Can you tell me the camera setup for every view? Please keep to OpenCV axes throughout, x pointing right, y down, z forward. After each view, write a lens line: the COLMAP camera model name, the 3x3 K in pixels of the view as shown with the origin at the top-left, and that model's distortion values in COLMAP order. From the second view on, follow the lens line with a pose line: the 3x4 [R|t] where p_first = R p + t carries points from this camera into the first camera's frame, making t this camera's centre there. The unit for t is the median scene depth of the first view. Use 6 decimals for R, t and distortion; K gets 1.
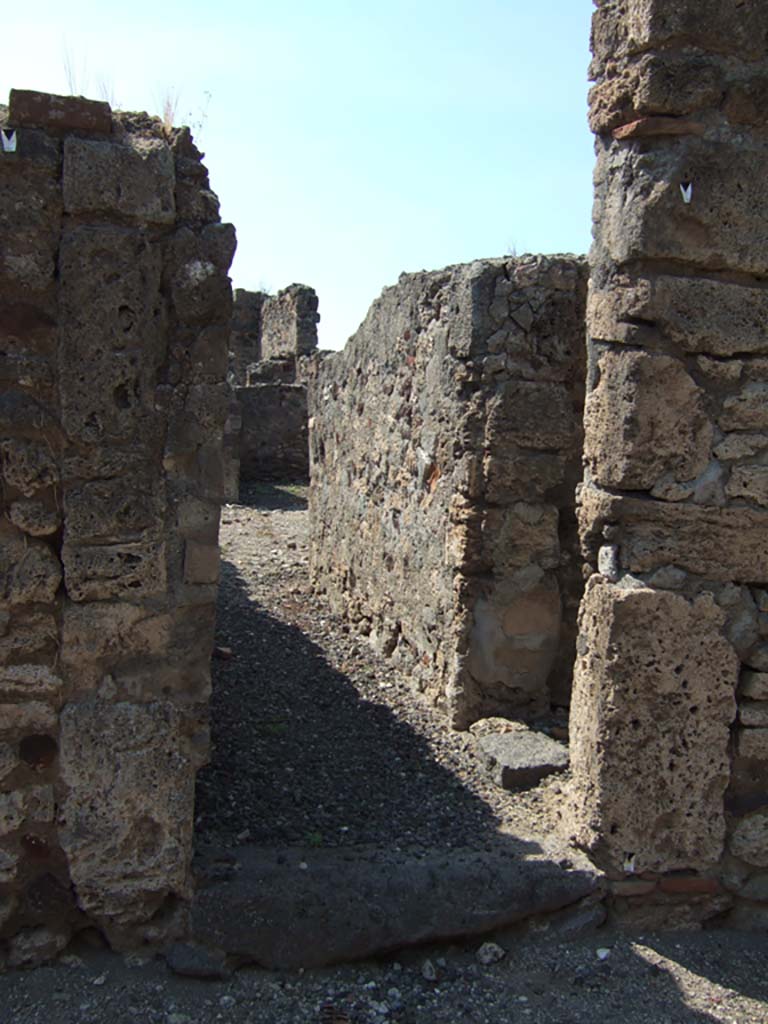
lens RADIAL K [[1834.8, 0, 384.8], [0, 1834.8, 511.3], [0, 0, 1]] dist [-0.174989, 0.000000]
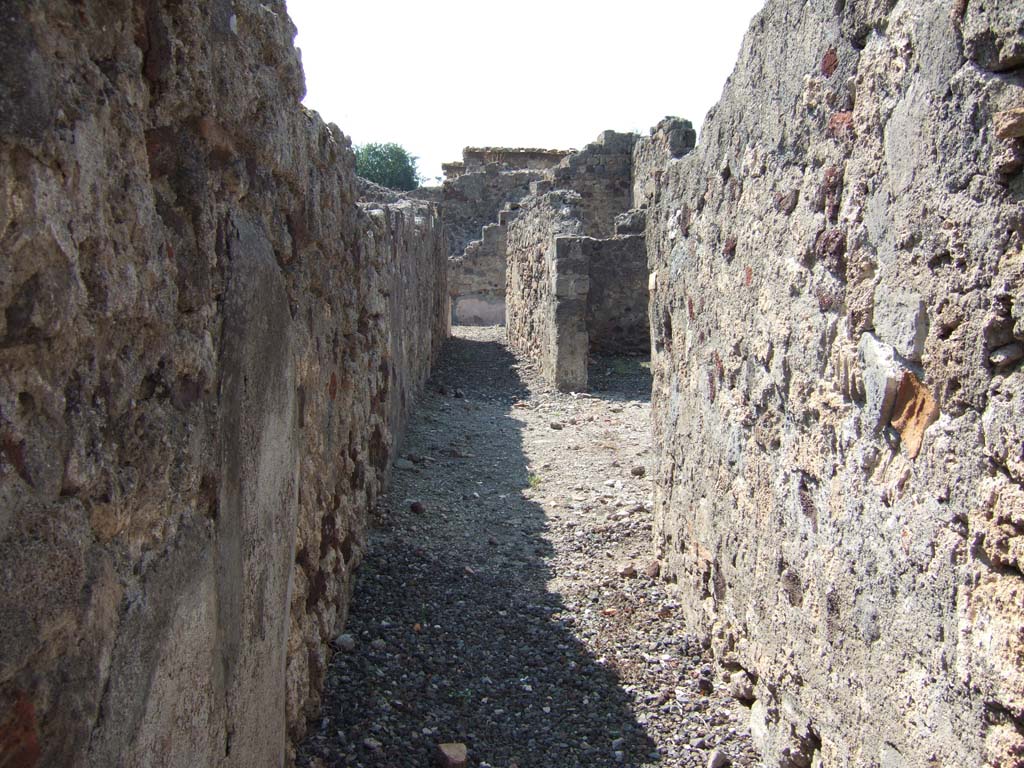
lens RADIAL K [[1834.8, 0, 511.6], [0, 1834.8, 387.1], [0, 0, 1]] dist [-0.174989, 0.000000]
pose [[0.989253, -0.010546, -0.145831, -0.000013], [0.011527, 0.999916, 0.005879, -0.023257], [0.145756, -0.007497, 0.989292, 0.525151]]
